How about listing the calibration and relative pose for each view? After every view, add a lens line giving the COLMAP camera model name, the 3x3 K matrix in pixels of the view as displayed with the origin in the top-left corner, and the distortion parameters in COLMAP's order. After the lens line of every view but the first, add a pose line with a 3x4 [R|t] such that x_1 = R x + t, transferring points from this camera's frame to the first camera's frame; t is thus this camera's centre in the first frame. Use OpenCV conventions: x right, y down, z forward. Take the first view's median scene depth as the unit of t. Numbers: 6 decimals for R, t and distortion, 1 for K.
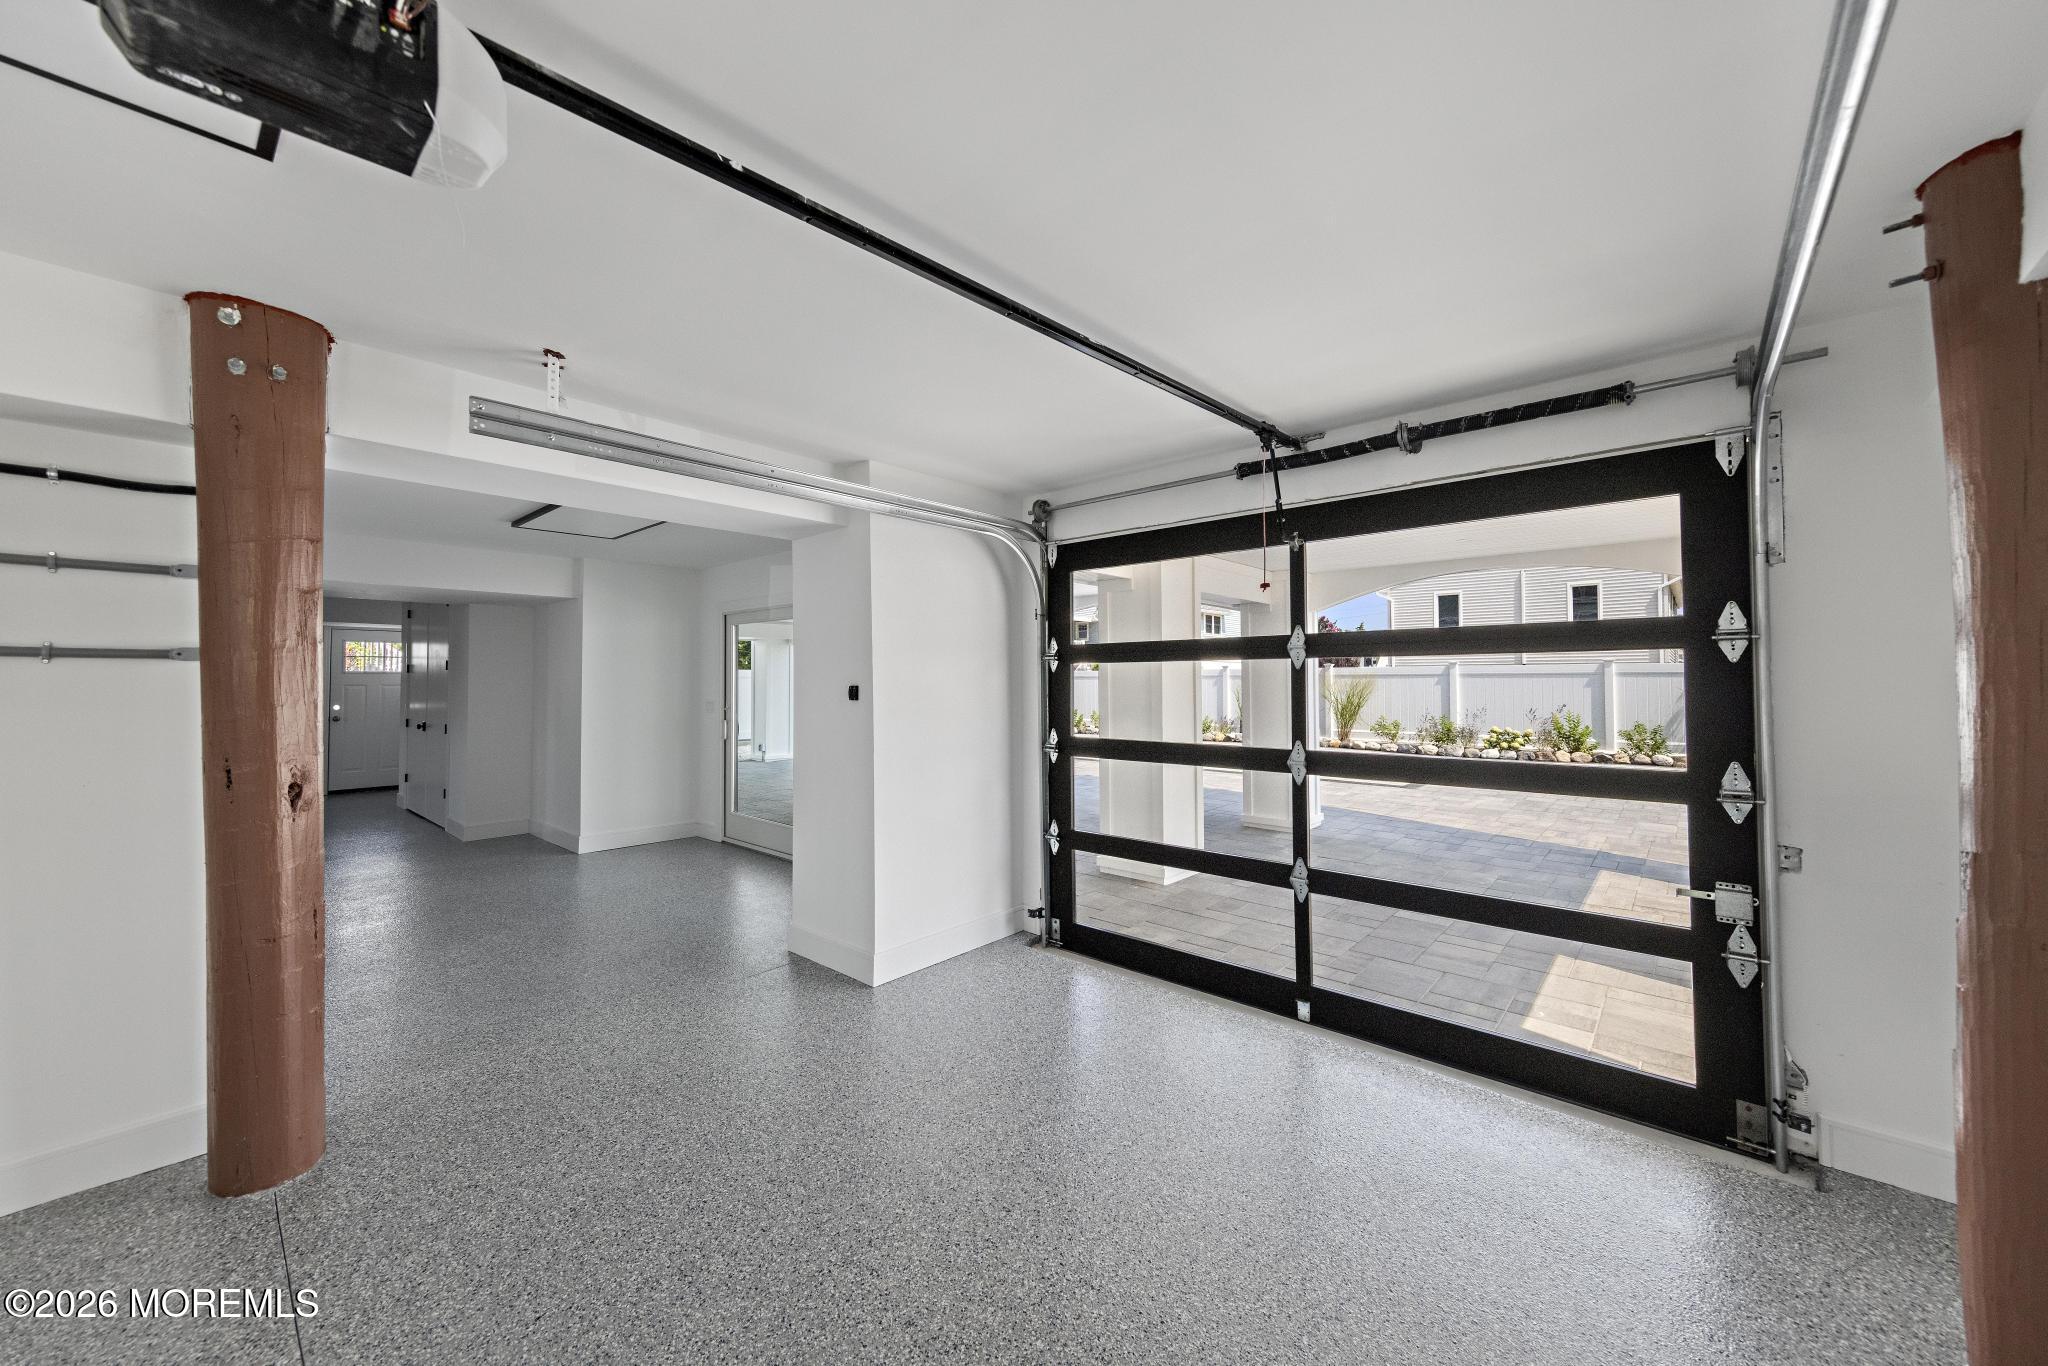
lens RADIAL K [[754.2, 0, 1044.0], [0, 754.2, 664.4], [0, 0, 1]] dist [0.001566, 0.000351]
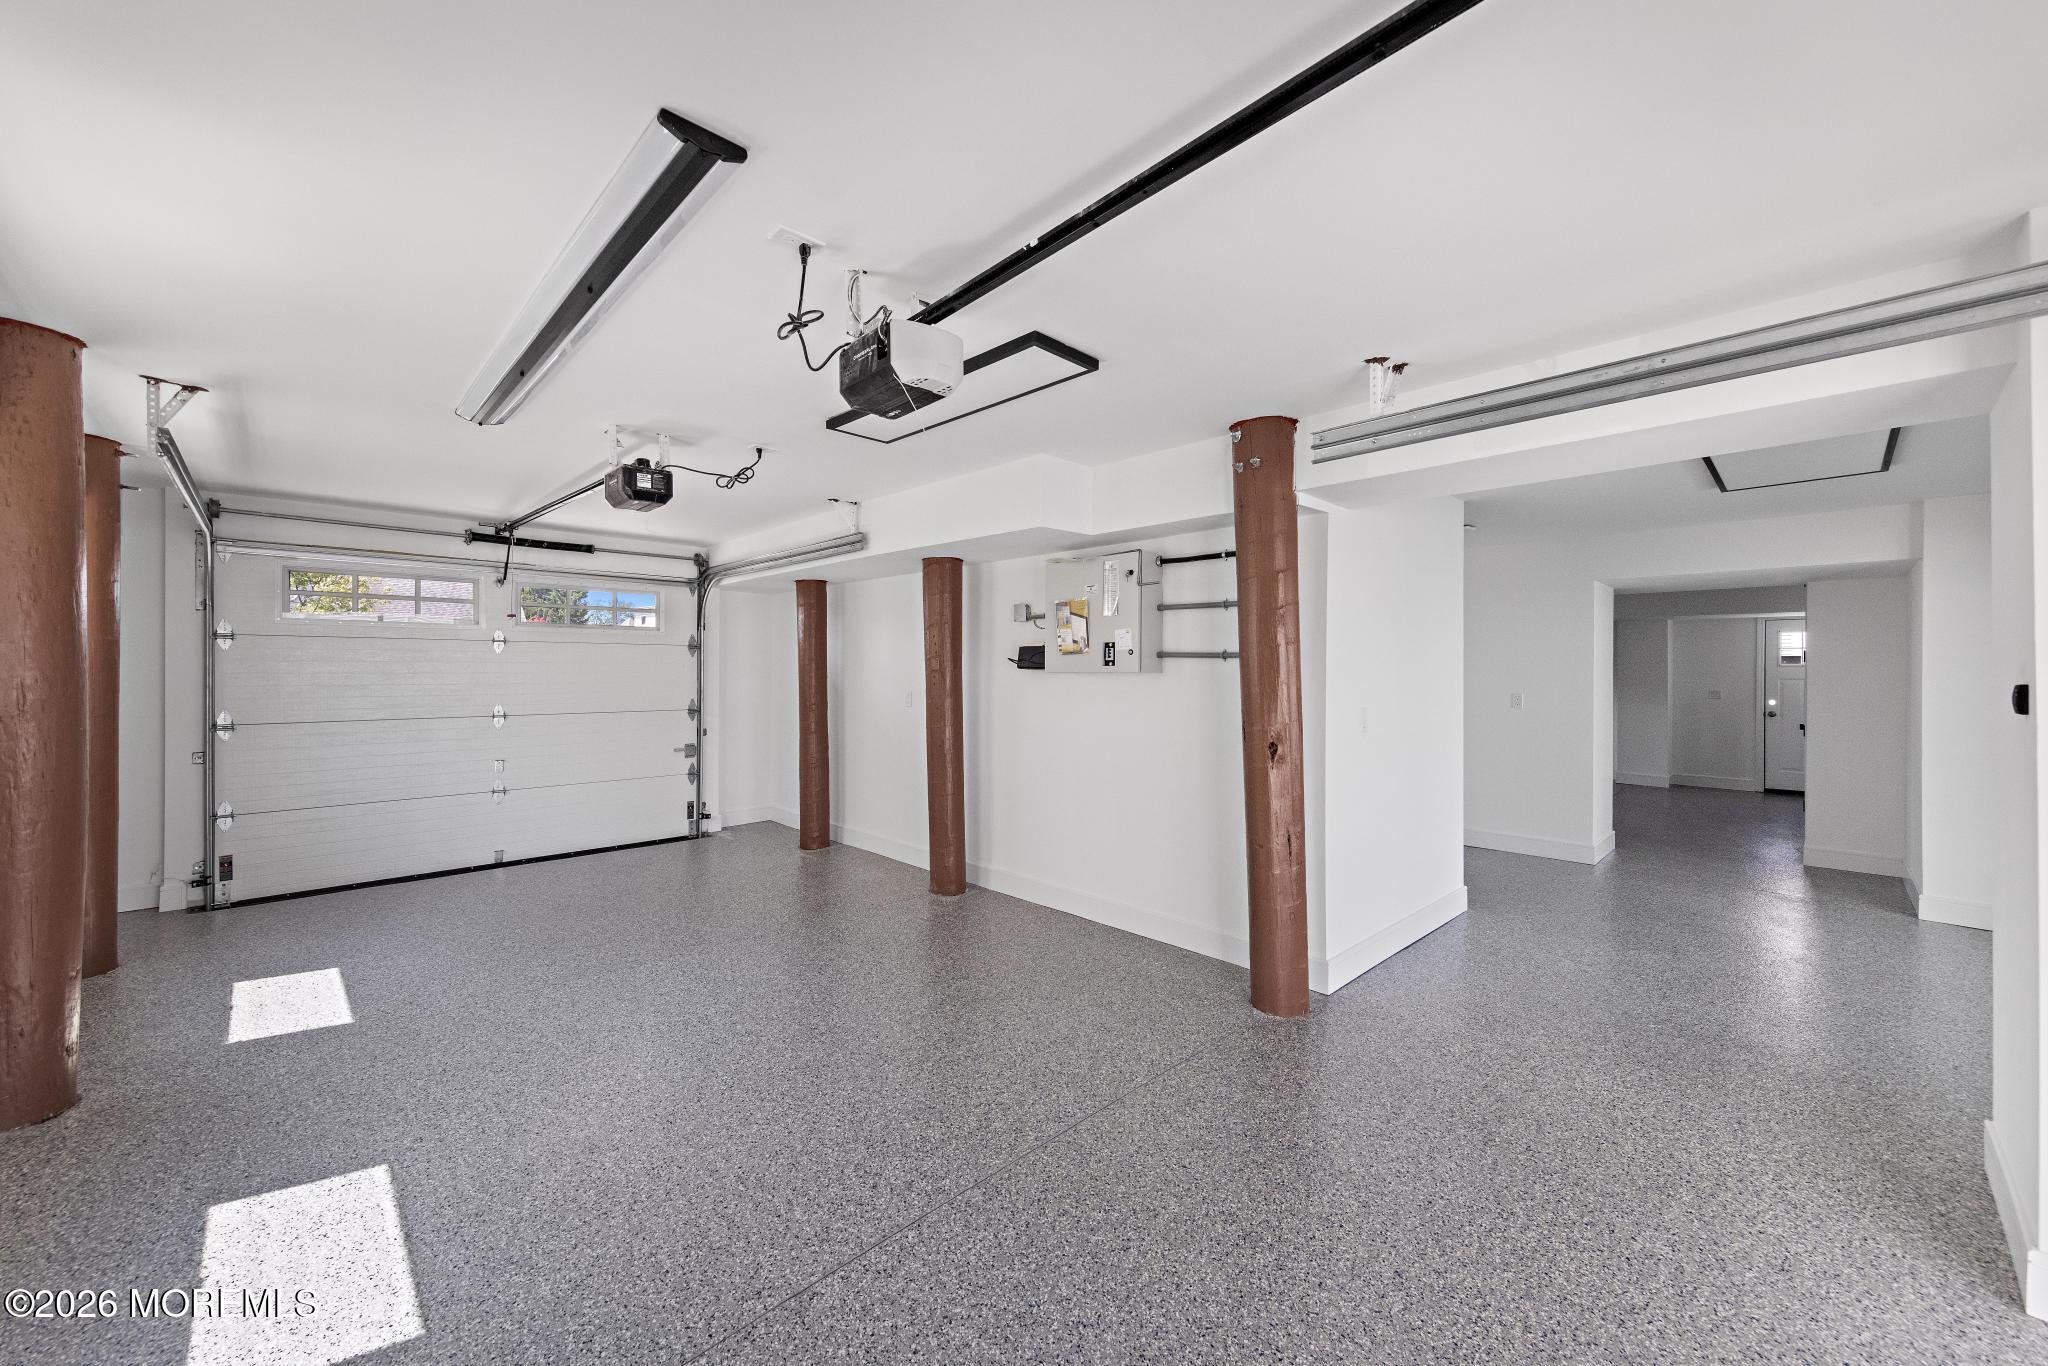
lens RADIAL K [[774.4, 0, 1041.9], [0, 774.4, 674.9], [0, 0, 1]] dist [0.007649, -0.001394]
pose [[-0.074955, 0.002621, -0.997183, 0.130887], [0.018716, 0.999824, 0.001221, 0.004318], [0.997011, -0.018572, -0.074991, 0.172008]]
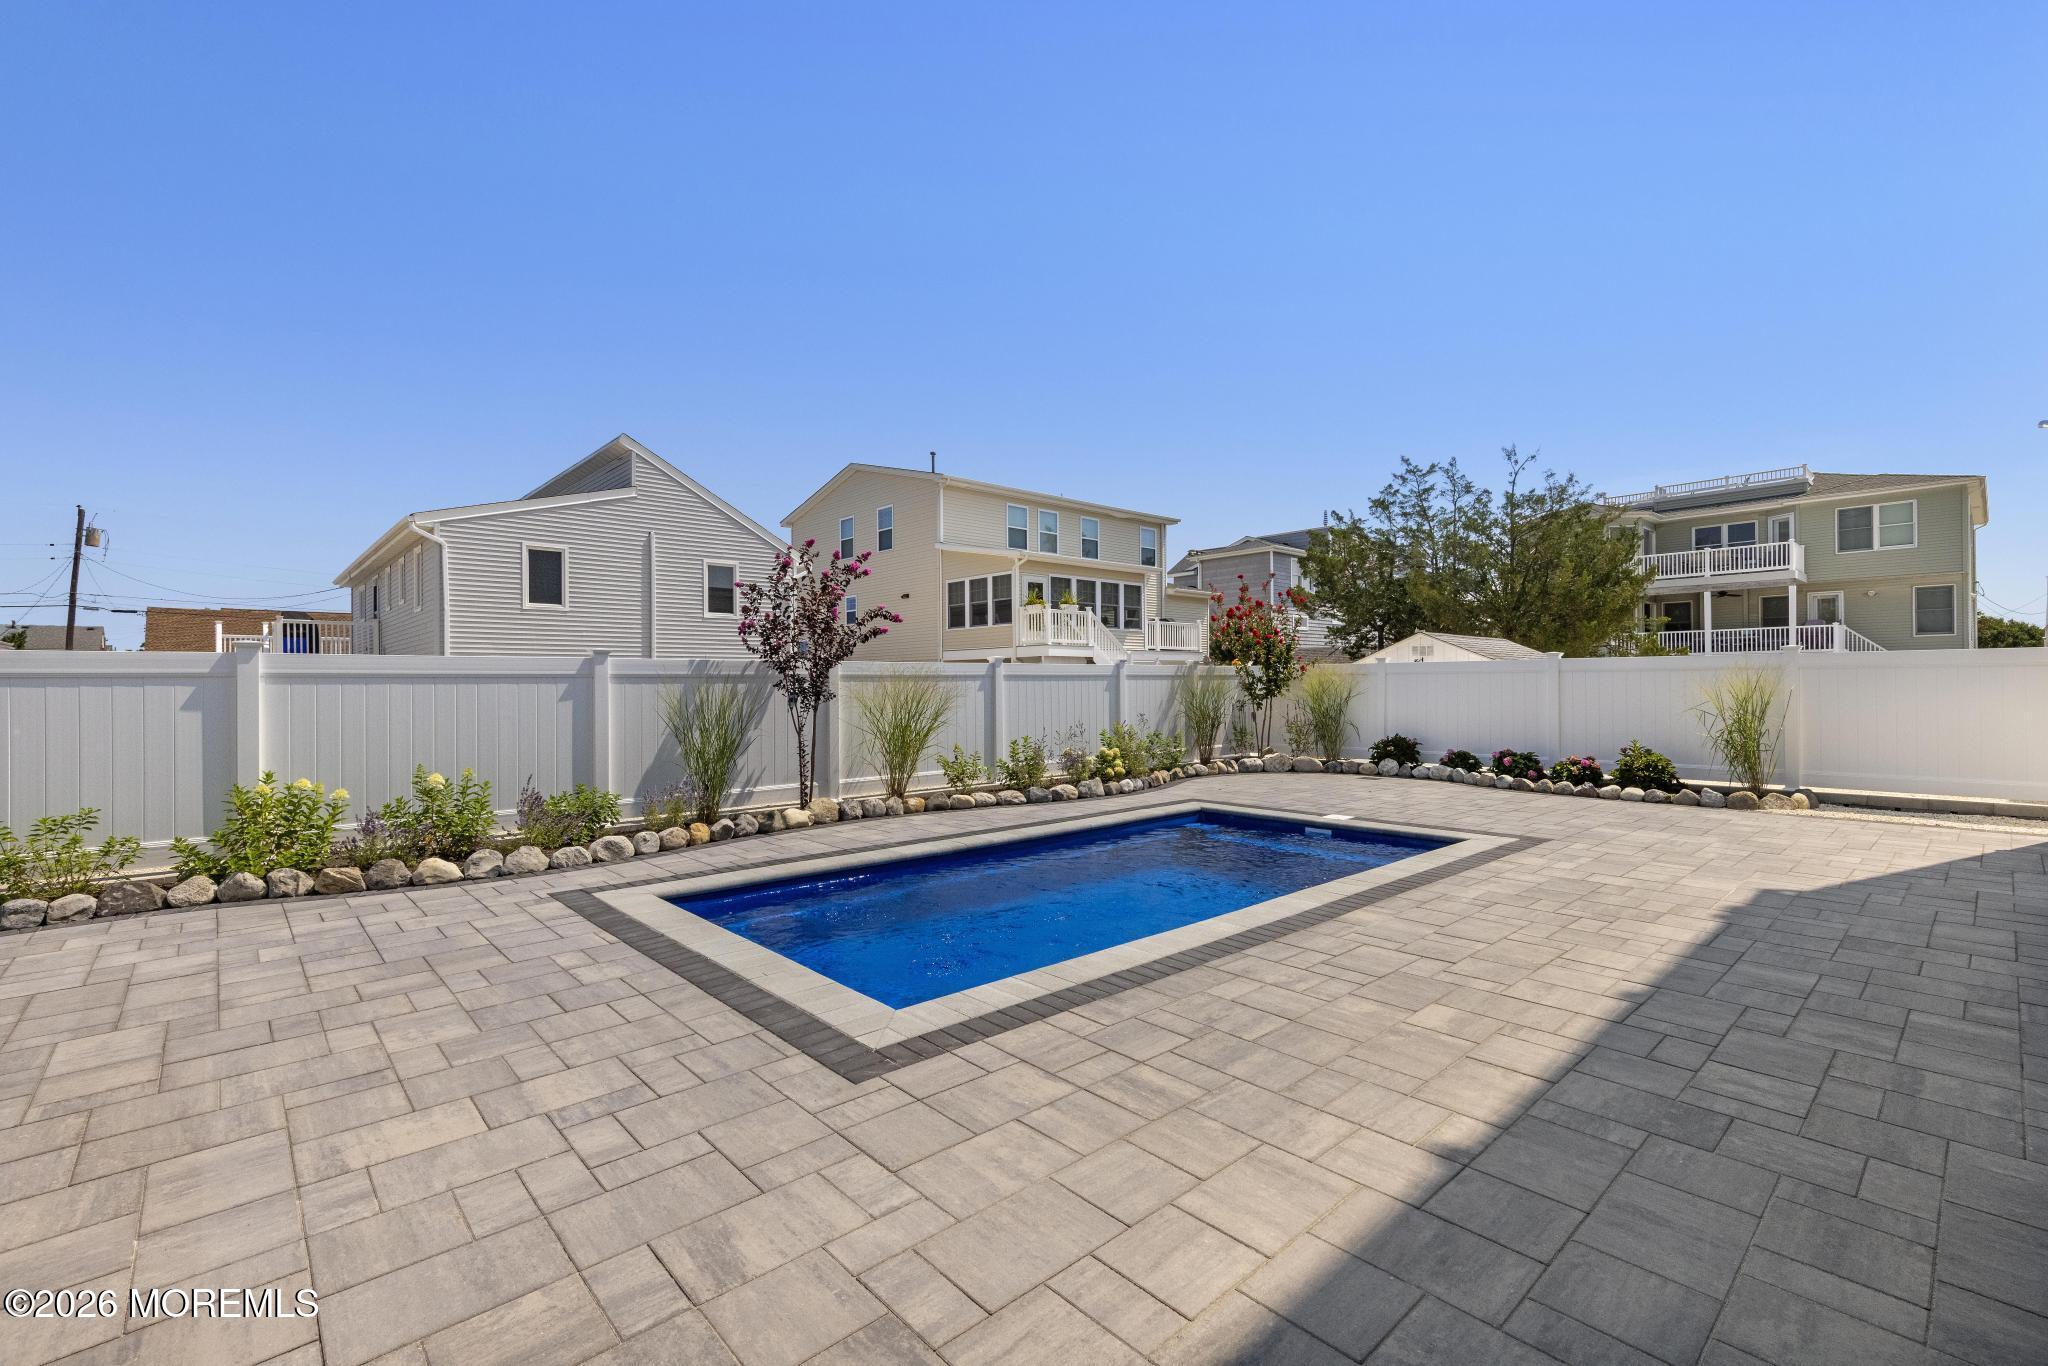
lens RADIAL K [[875.9, 0, 1040.2], [0, 875.9, 693.1], [0, 0, 1]] dist [0.007821, -0.001056]
pose [[0.112817, -0.008293, 0.993581, -0.397360], [-0.011999, 0.999881, 0.009708, 0.038130], [-0.993543, -0.013017, 0.112704, 1.616749]]
